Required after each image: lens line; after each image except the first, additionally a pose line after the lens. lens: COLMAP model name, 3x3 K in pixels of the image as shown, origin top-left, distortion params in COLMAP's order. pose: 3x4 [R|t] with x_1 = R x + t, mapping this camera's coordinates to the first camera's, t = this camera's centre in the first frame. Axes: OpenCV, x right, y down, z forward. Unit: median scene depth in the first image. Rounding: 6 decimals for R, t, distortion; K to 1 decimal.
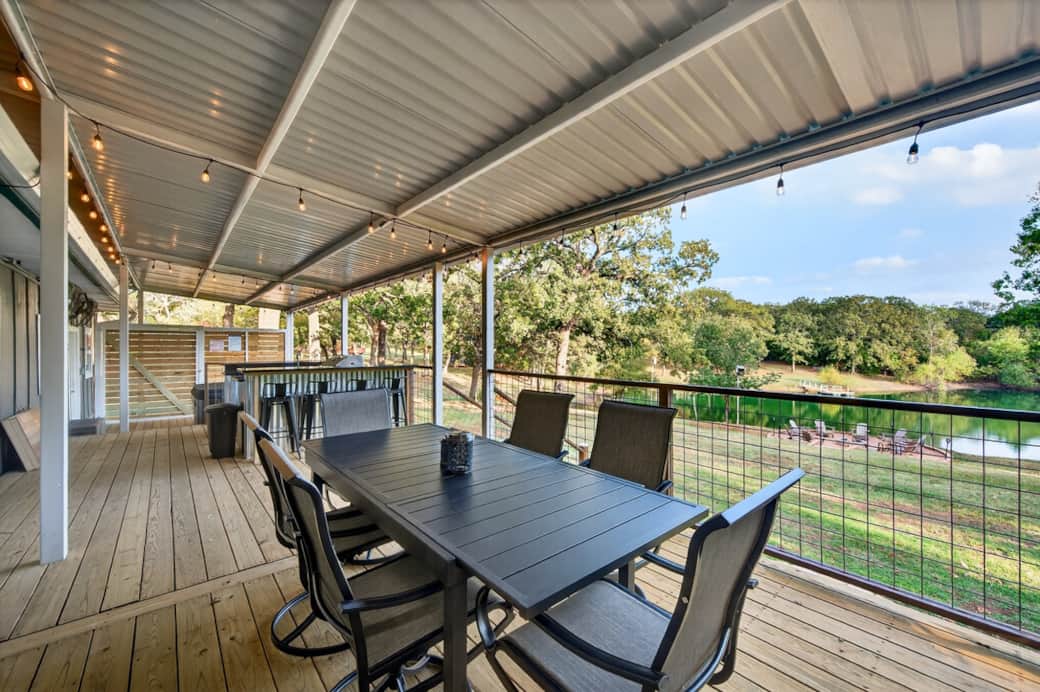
lens RADIAL K [[407.6, 0, 521.8], [0, 407.6, 350.0], [0, 0, 1]] dist [-0.003758, -0.000481]
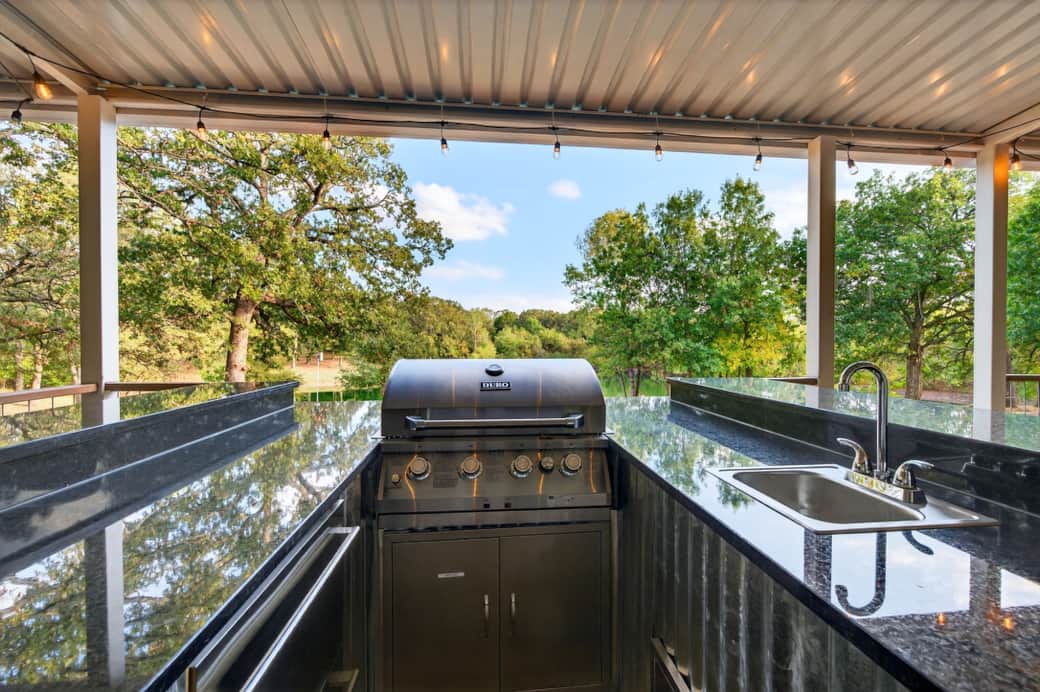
lens RADIAL K [[424.6, 0, 517.0], [0, 424.6, 347.5], [0, 0, 1]] dist [-0.003811, -0.000288]
pose [[0.581068, -0.009898, 0.813794, -0.137281], [0.000682, 0.999932, 0.011675, -0.000516], [-0.813854, -0.006229, 0.581035, 0.180612]]
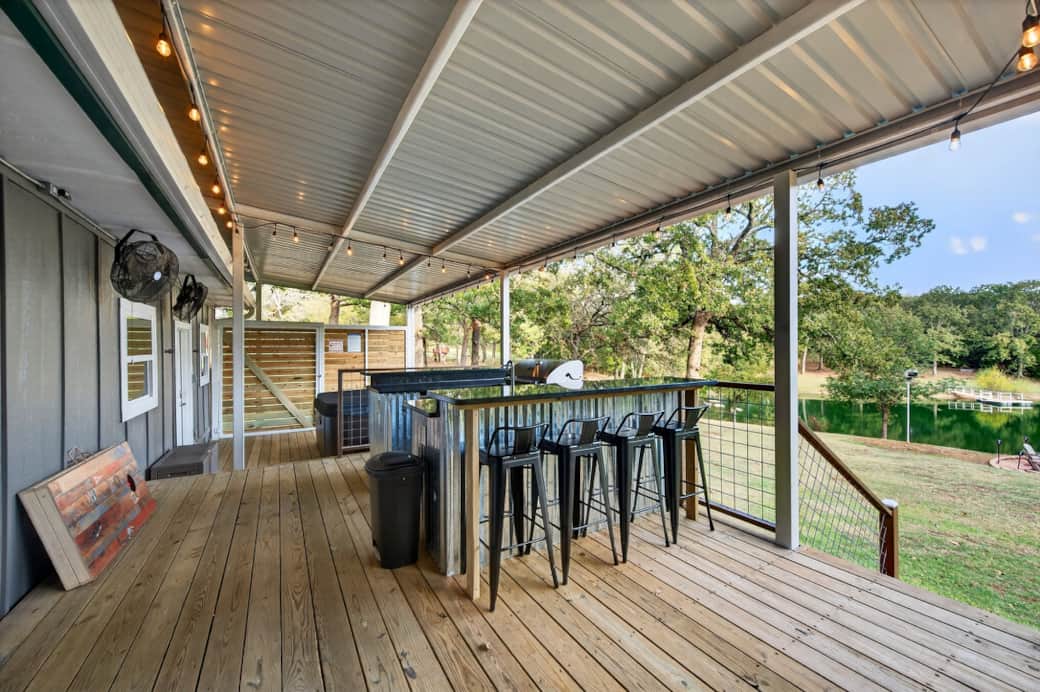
lens RADIAL K [[404.0, 0, 524.0], [0, 404.0, 348.4], [0, 0, 1]] dist [0.000015, -0.000343]
pose [[0.985475, -0.002765, -0.169799, -0.079254], [0.002352, 0.999994, -0.002631, -0.000785], [0.169805, 0.002194, 0.985475, 0.083551]]
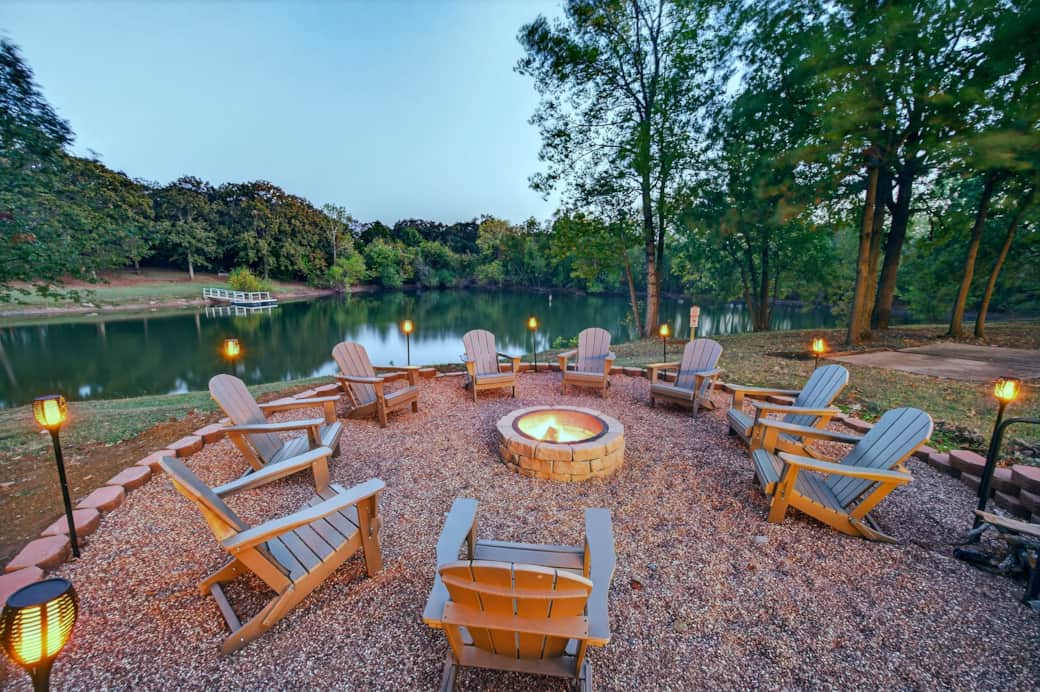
lens RADIAL K [[424.6, 0, 518.5], [0, 424.6, 343.8], [0, 0, 1]] dist [-0.003811, -0.000288]
pose [[0.321122, -0.161004, 0.933251, 0.389882], [-0.004167, 0.985193, 0.171399, 0.097966], [-0.947029, -0.058929, 0.315696, 0.603010]]
